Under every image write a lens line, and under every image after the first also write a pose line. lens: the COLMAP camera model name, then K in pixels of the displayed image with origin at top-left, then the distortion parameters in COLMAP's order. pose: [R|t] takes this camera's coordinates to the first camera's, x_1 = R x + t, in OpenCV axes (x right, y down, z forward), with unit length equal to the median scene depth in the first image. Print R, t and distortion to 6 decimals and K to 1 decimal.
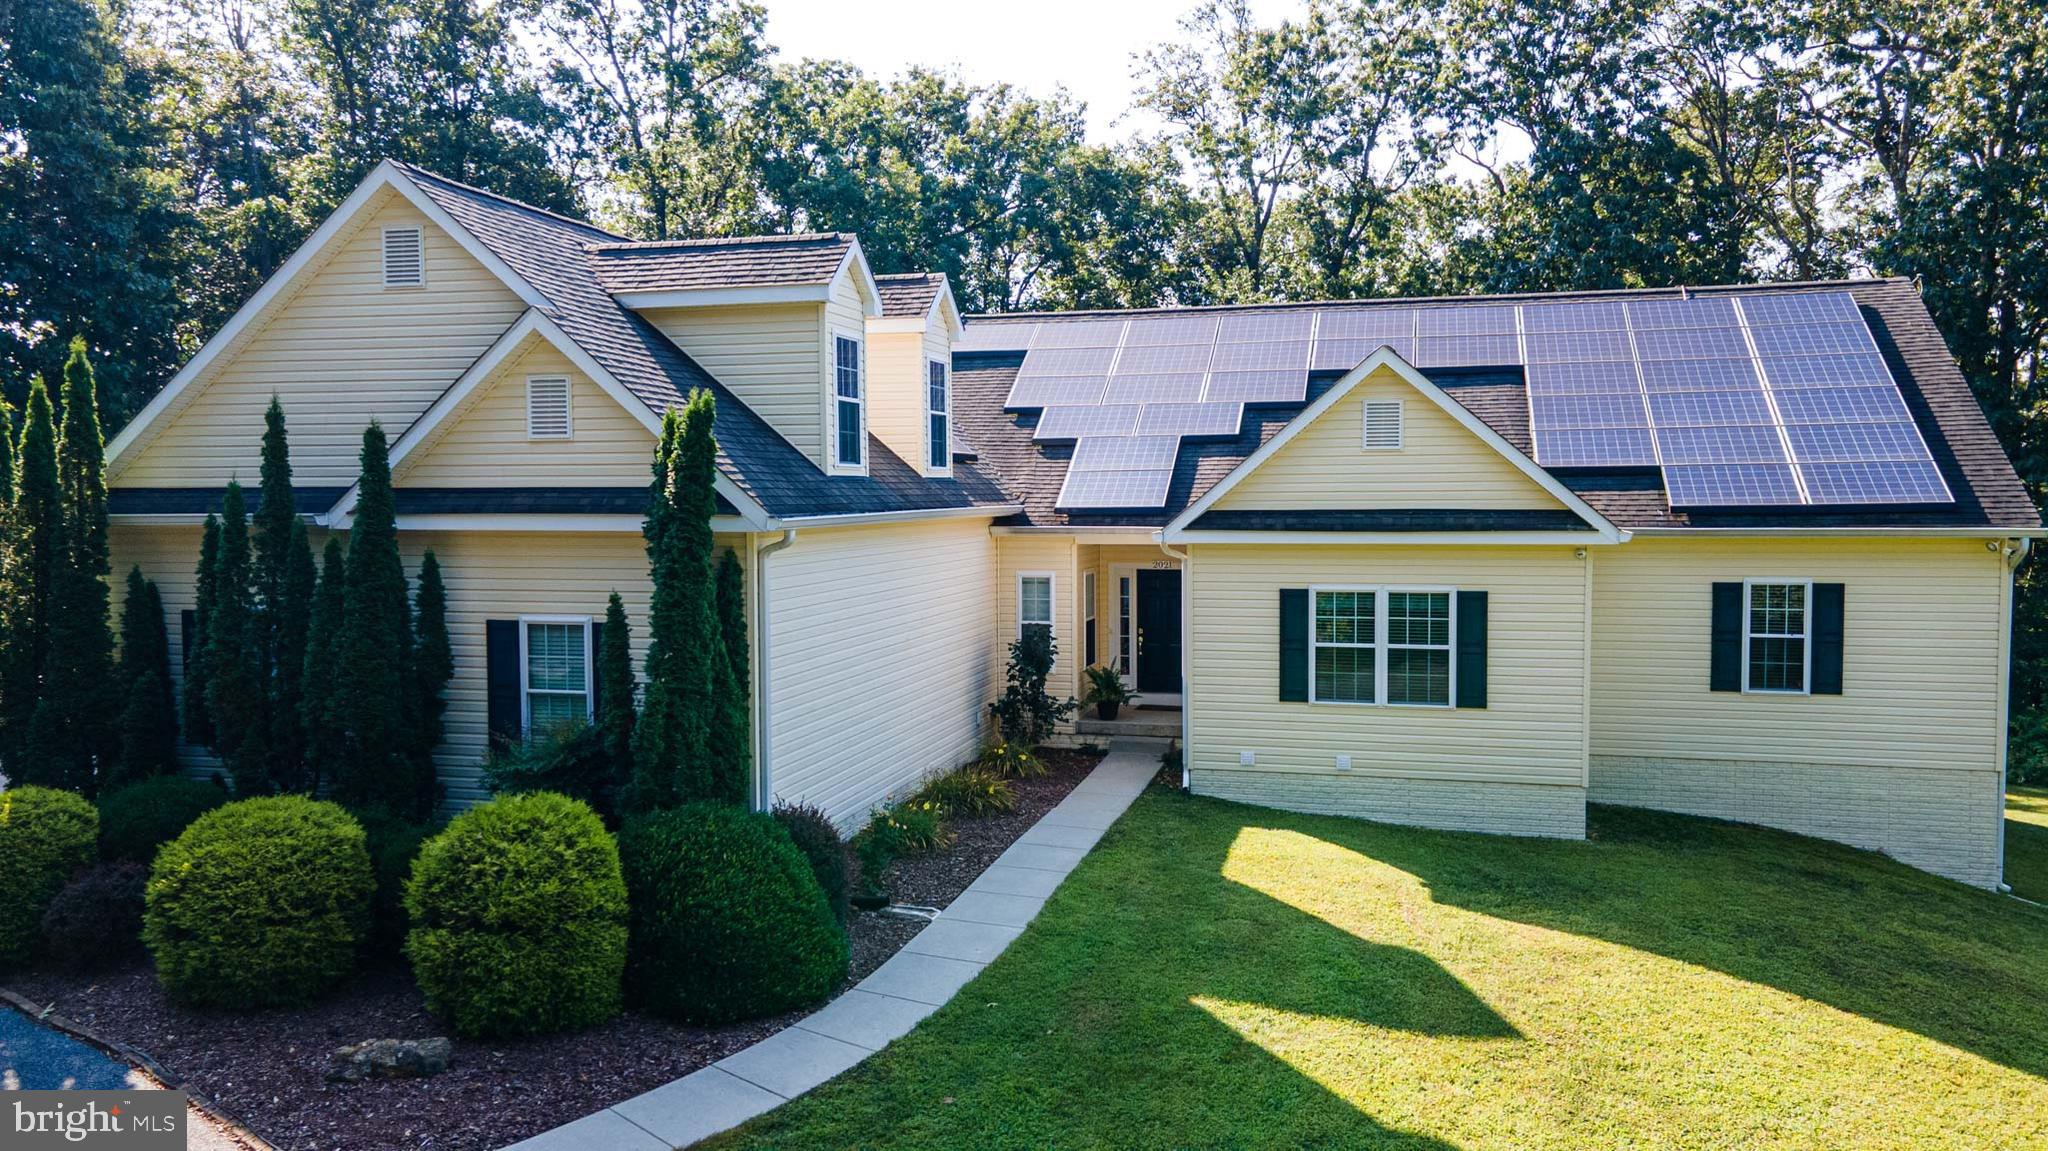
lens RADIAL K [[1523.5, 0, 1021.1], [0, 1523.5, 583.4], [0, 0, 1]] dist [0.013622, 0.053077]
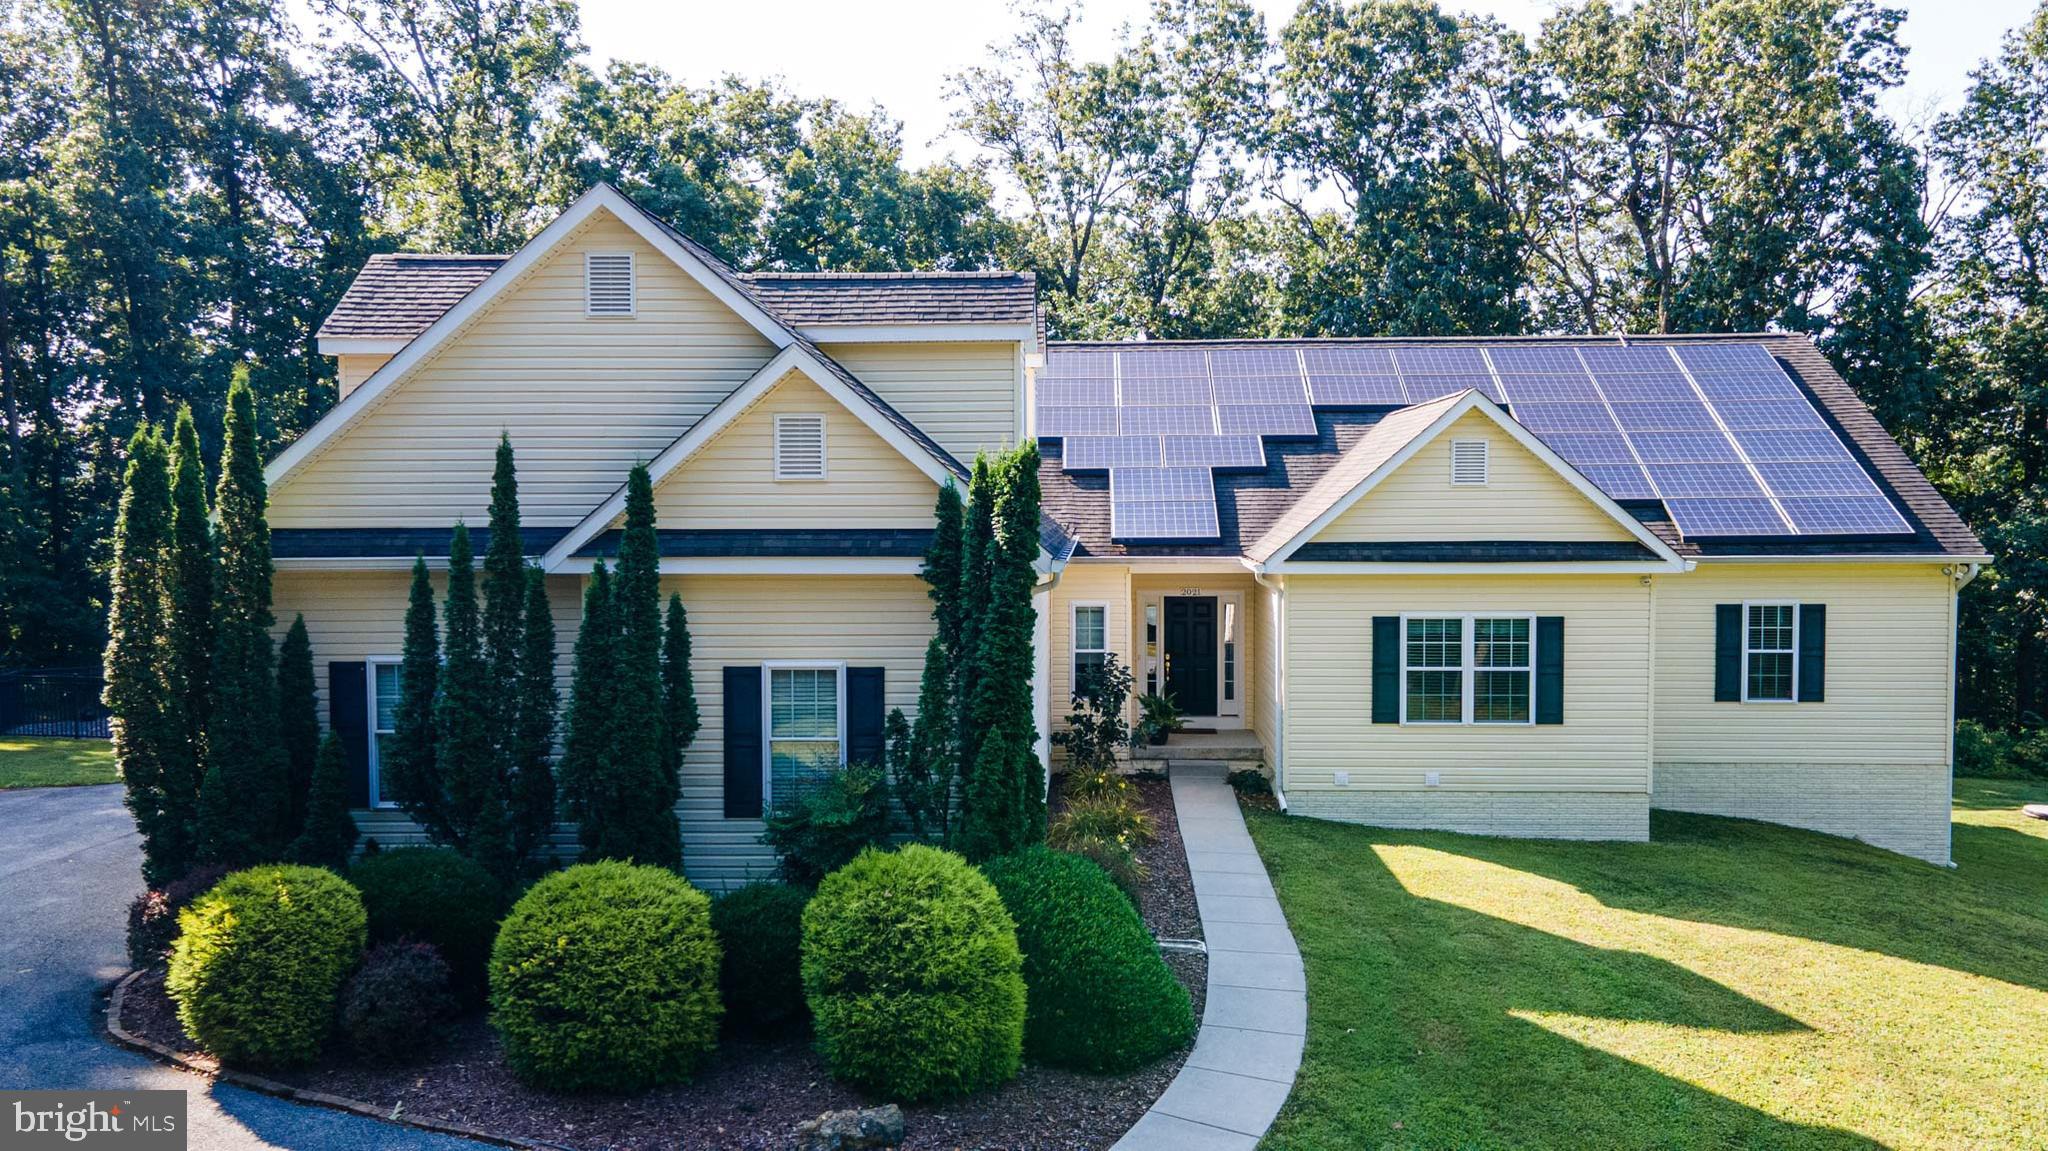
lens RADIAL K [[1533.7, 0, 1024.0], [0, 1533.7, 575.5], [0, 0, 1]] dist [0.007168, 0.069546]
pose [[0.975550, -0.009775, 0.219561, -0.308515], [0.012568, 0.999857, -0.011327, -0.016453], [-0.219419, 0.013809, 0.975533, 0.015844]]
